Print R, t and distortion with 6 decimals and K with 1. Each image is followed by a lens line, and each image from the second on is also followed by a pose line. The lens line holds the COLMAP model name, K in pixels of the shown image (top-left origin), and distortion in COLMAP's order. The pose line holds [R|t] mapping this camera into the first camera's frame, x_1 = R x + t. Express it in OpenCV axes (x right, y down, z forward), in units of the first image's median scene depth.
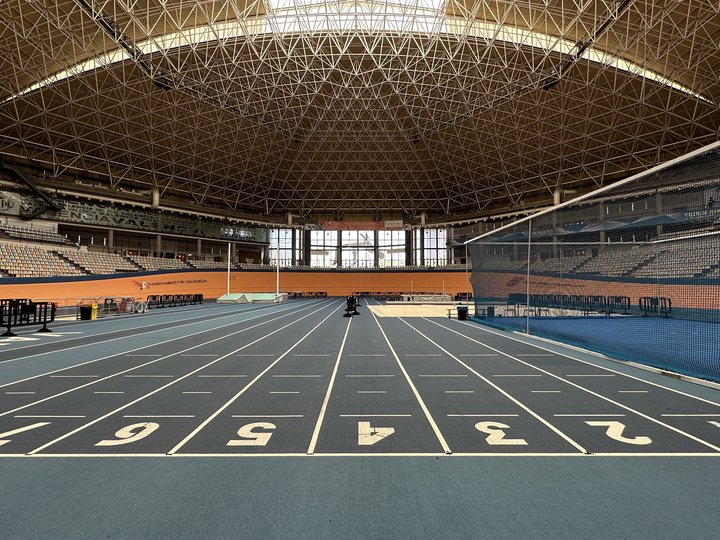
lens RADIAL K [[384.3, 0, 362.9], [0, 384.3, 271.3], [0, 0, 1]] dist [-0.003933, -0.000799]
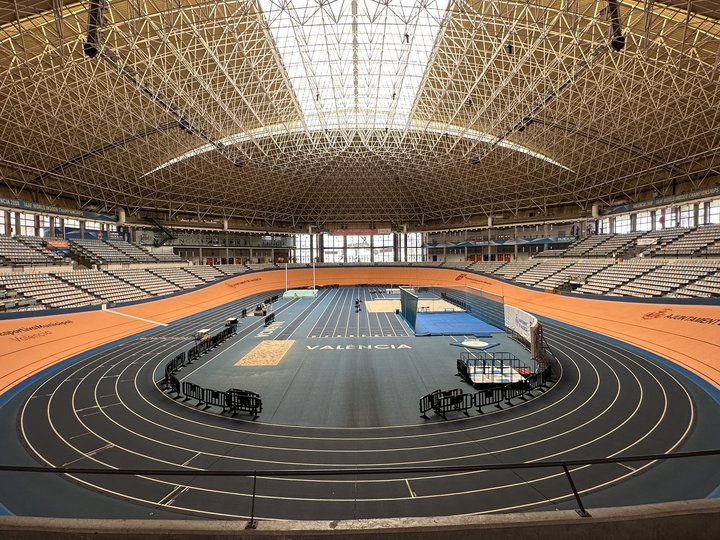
lens RADIAL K [[384.3, 0, 360.2], [0, 384.3, 271.7], [0, 0, 1]] dist [-0.003933, -0.000799]
pose [[0.999904, -0.012232, -0.006494, 0.000481], [0.012714, 0.996704, 0.080121, -0.090909], [0.005493, -0.080196, 0.996764, -0.396540]]
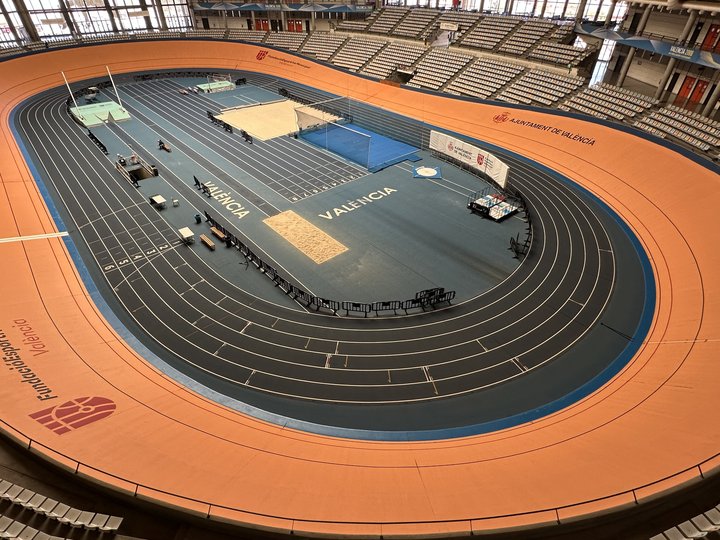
lens RADIAL K [[384.3, 0, 361.0], [0, 384.3, 272.8], [0, 0, 1]] dist [-0.003933, -0.000799]
pose [[0.754054, -0.405853, 0.516416, -0.268331], [-0.034187, 0.760928, 0.647935, -0.209064], [-0.655922, -0.506232, 0.559906, -0.299923]]
